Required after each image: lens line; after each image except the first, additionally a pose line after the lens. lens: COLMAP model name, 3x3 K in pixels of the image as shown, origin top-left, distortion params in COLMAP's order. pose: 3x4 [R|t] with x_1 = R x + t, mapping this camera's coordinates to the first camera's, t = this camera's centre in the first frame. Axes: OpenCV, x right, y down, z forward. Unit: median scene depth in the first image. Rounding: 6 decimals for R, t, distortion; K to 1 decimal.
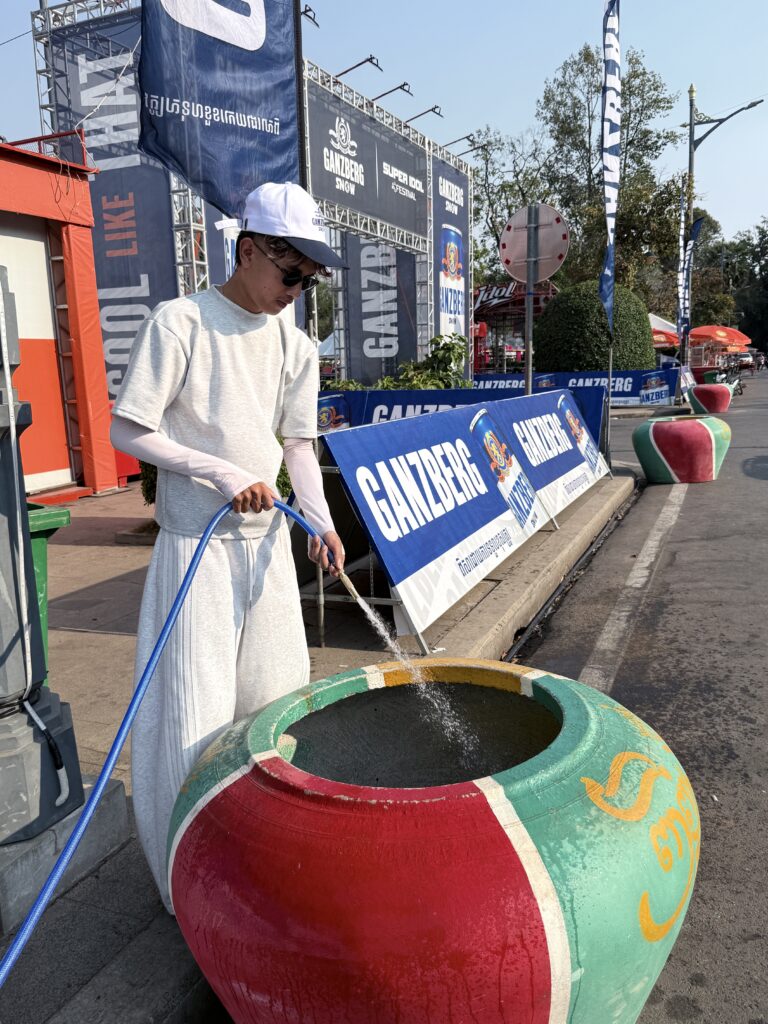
lens RADIAL K [[840.1, 0, 384.4], [0, 840.1, 510.8], [0, 0, 1]] dist [-0.001508, -0.000039]
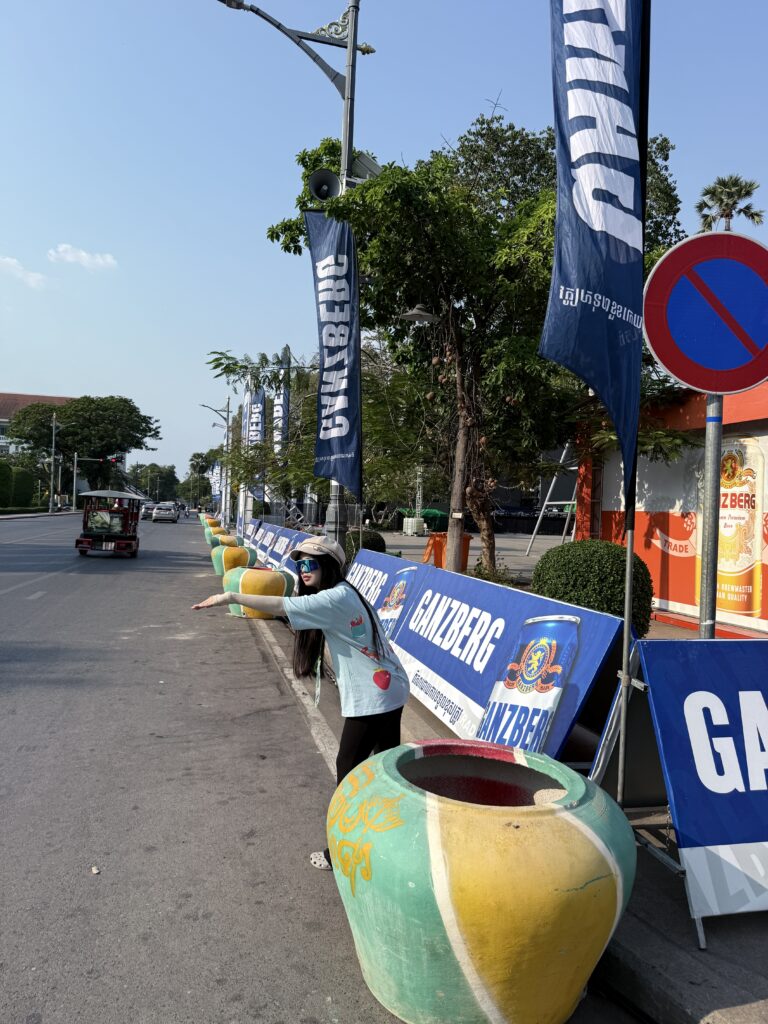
lens RADIAL K [[734.0, 0, 389.0], [0, 734.0, 512.6], [0, 0, 1]] dist [0.046097, -0.034989]
pose [[-0.796172, -0.038290, -0.603857, 0.824343], [-0.160633, 0.975560, 0.149932, -0.357366], [0.583358, 0.216371, -0.782864, 1.741248]]
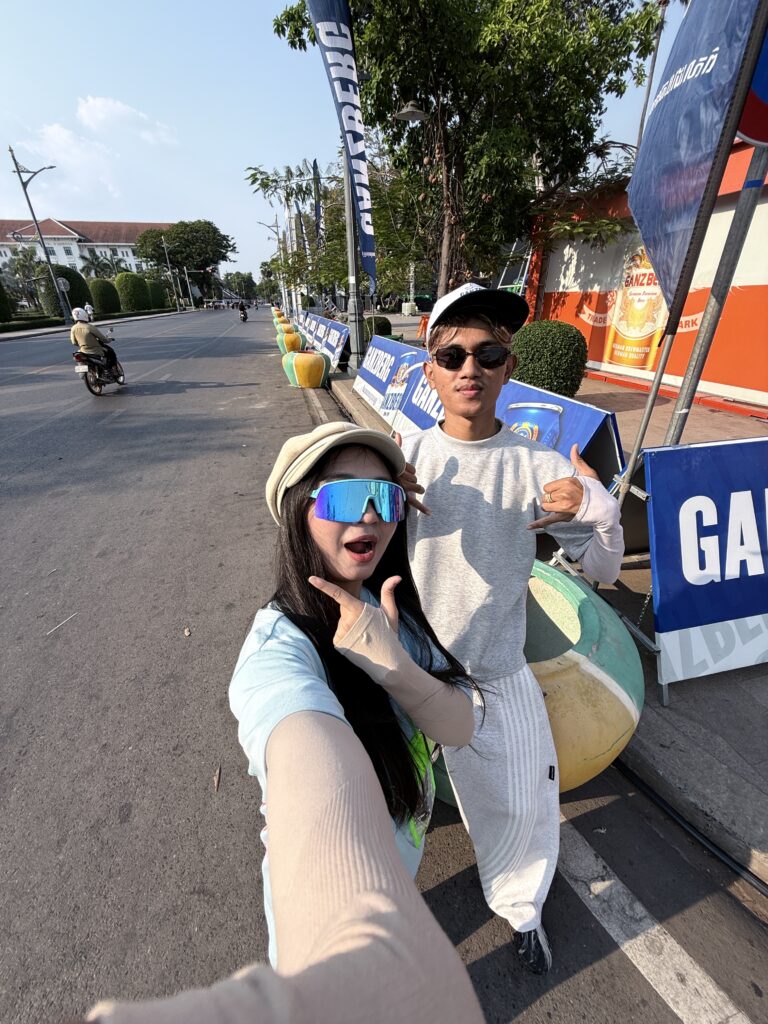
lens RADIAL K [[412.1, 0, 383.4], [0, 412.1, 511.9], [0, 0, 1]] dist [0.003341, 0.001021]
pose [[-0.808188, 0.272819, -0.521921, 0.659163], [-0.107865, 0.802664, 0.586597, -0.334503], [0.578962, 0.530378, -0.619276, 1.516192]]
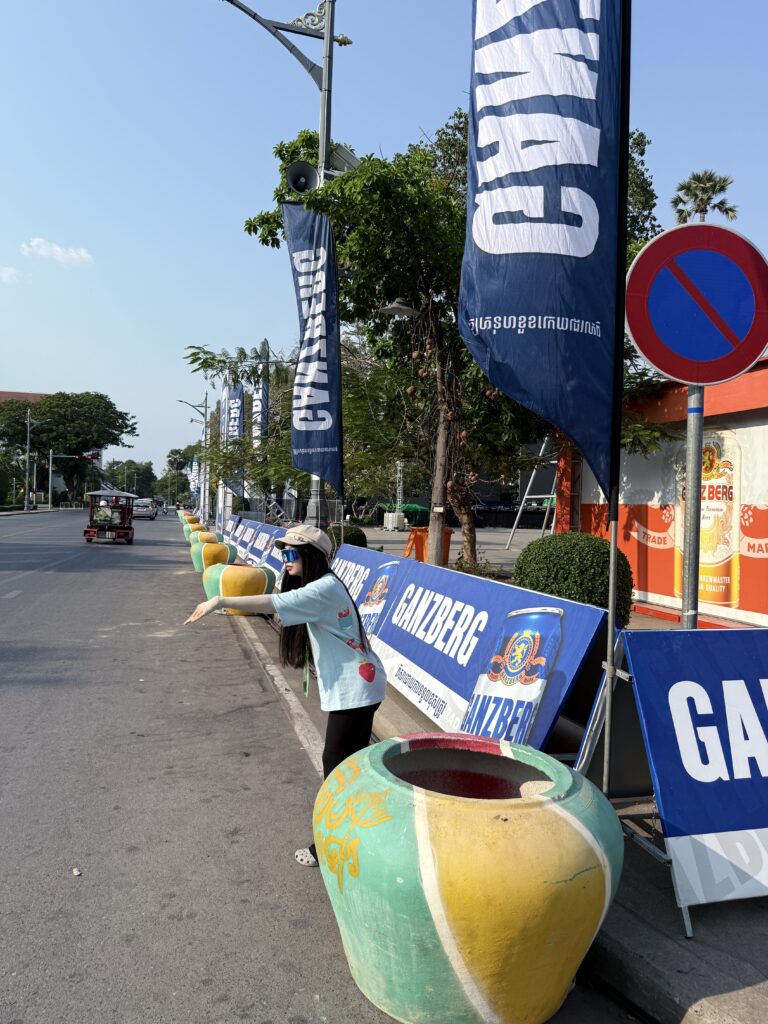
lens RADIAL K [[734.0, 0, 388.4], [0, 734.0, 511.5], [0, 0, 1]] dist [0.046097, -0.034989]
pose [[-0.780304, -0.028824, -0.624736, 0.823213], [-0.156641, 0.976104, 0.150611, -0.354035], [0.605466, 0.215382, -0.766173, 1.735482]]
